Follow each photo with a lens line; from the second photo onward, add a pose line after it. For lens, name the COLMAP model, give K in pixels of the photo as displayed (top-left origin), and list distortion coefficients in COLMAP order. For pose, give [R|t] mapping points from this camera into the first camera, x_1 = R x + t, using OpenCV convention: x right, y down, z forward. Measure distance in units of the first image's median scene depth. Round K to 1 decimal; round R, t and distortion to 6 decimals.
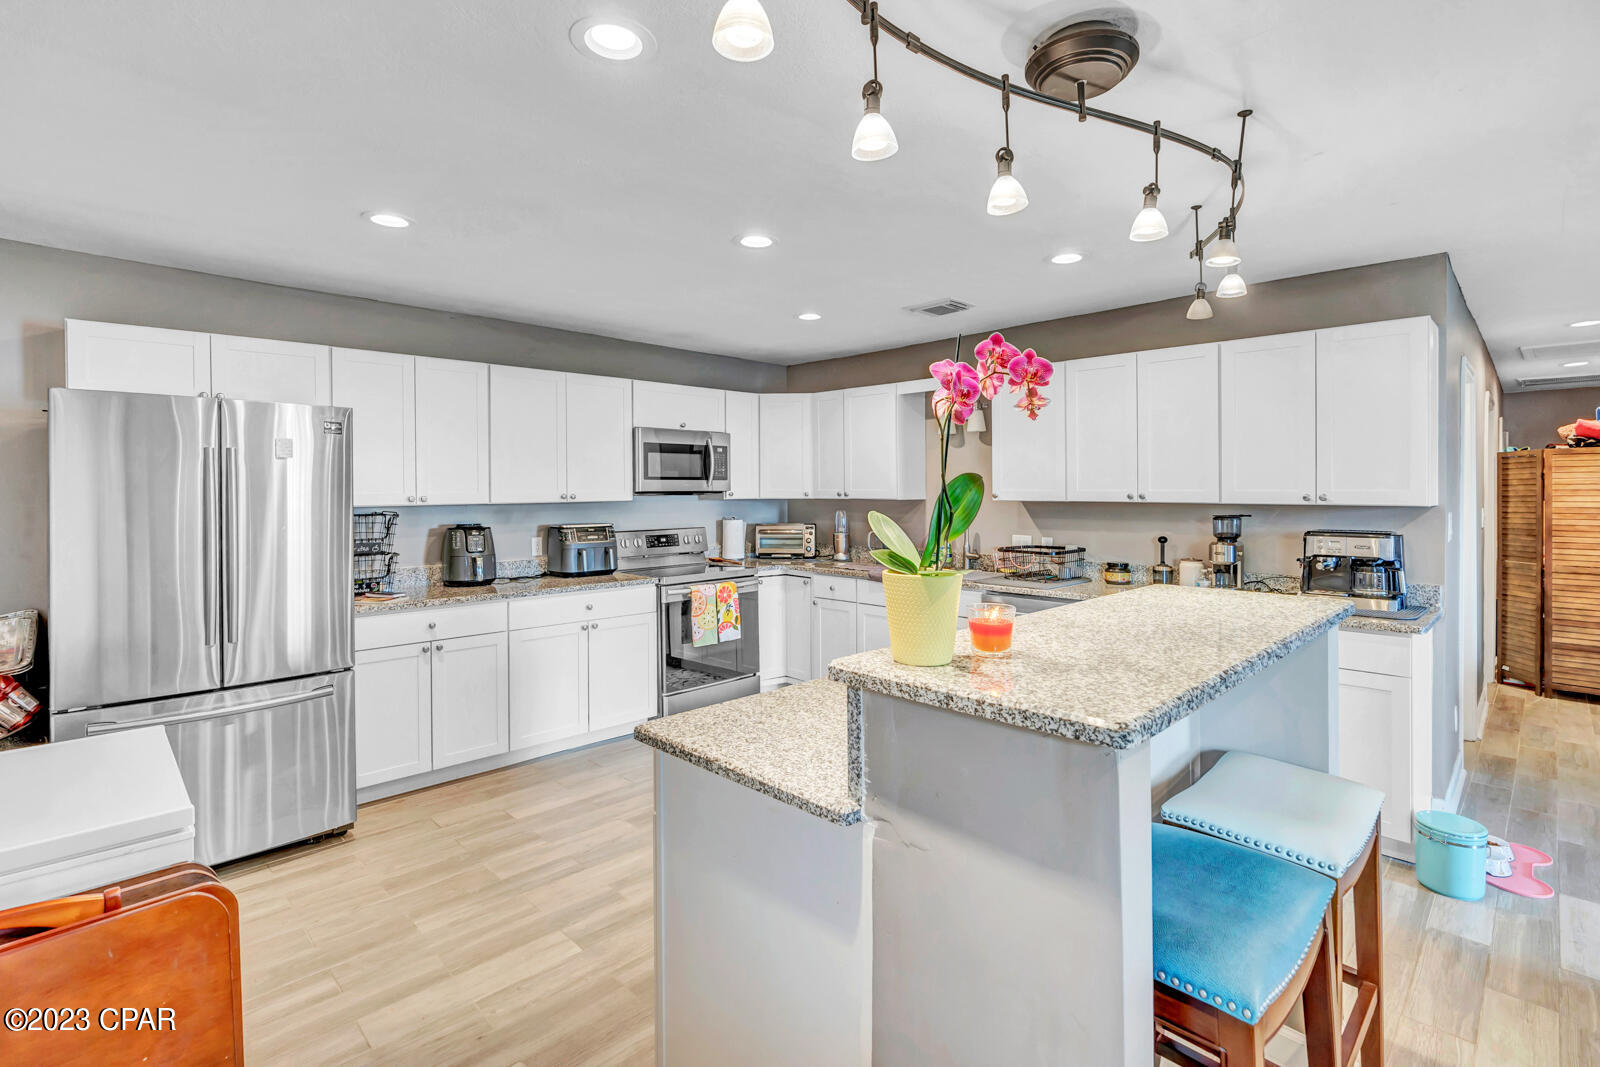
lens RADIAL K [[752.4, 0, 768.0], [0, 752.4, 489.7], [0, 0, 1]] dist [0.000446, 0.000288]
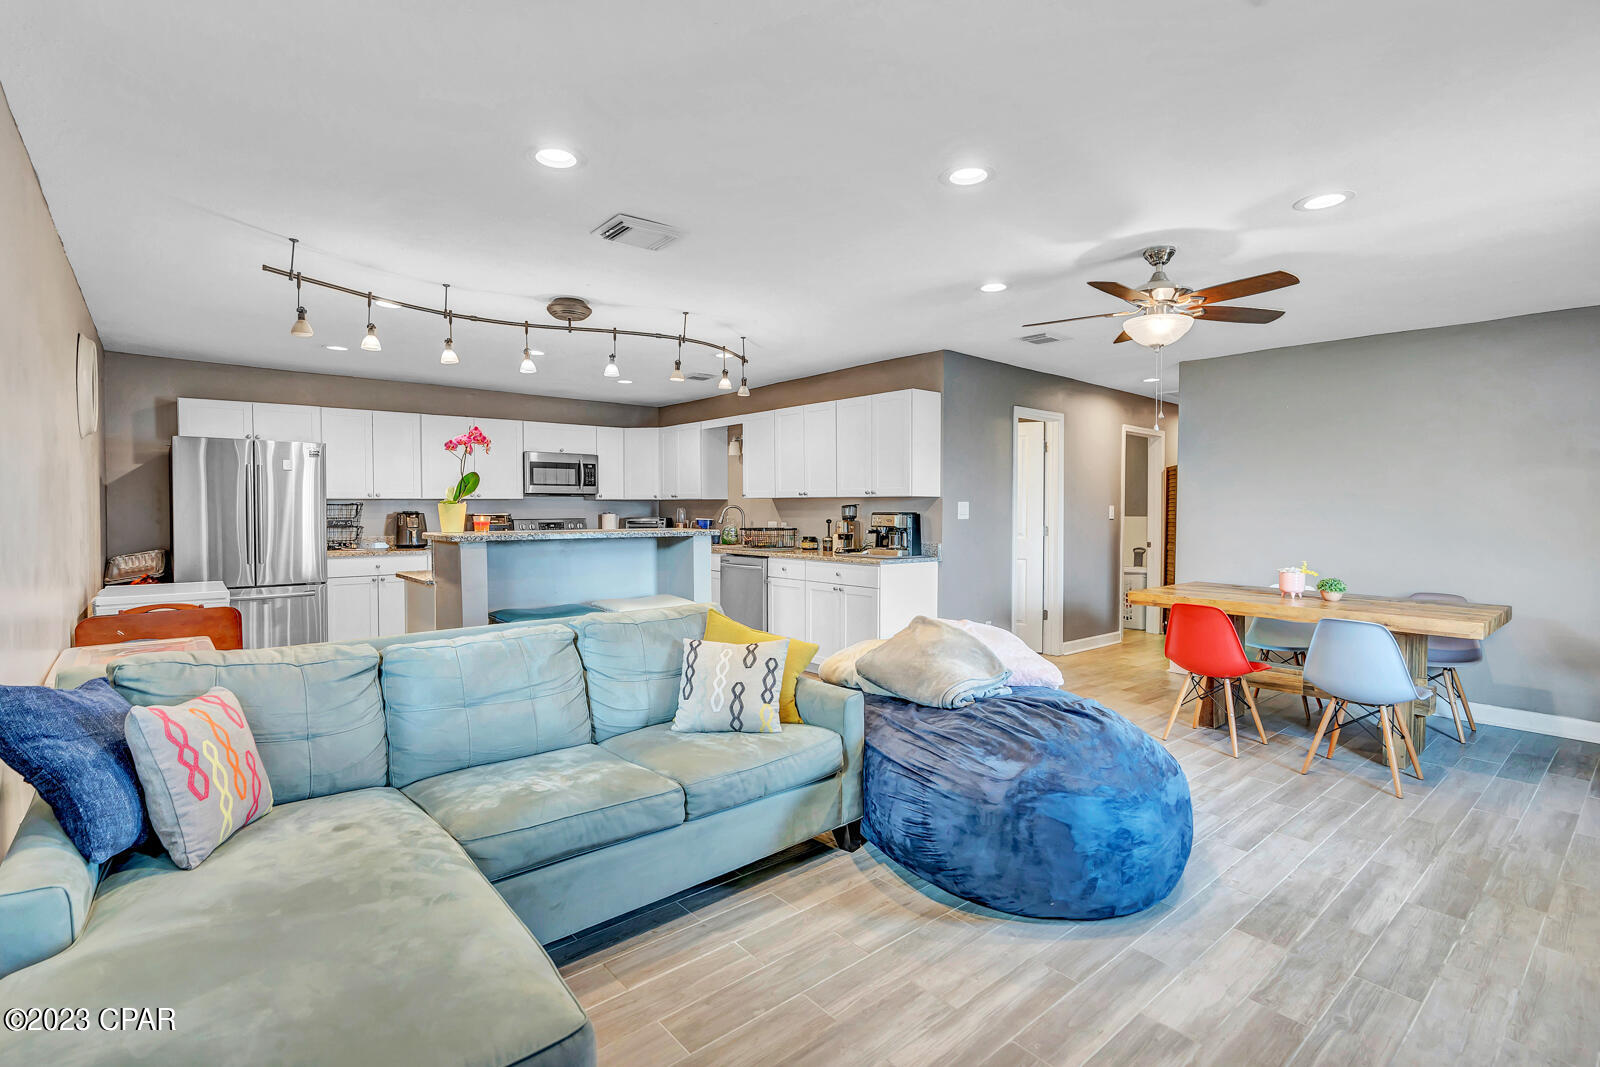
lens RADIAL K [[757.8, 0, 801.5], [0, 757.8, 515.2], [0, 0, 1]] dist [0.002808, 0.001679]
pose [[0.998397, 0.000680, -0.056601, 0.573905], [-0.000075, 0.999943, 0.010694, 0.037191], [0.056605, -0.010672, 0.998340, -0.636902]]
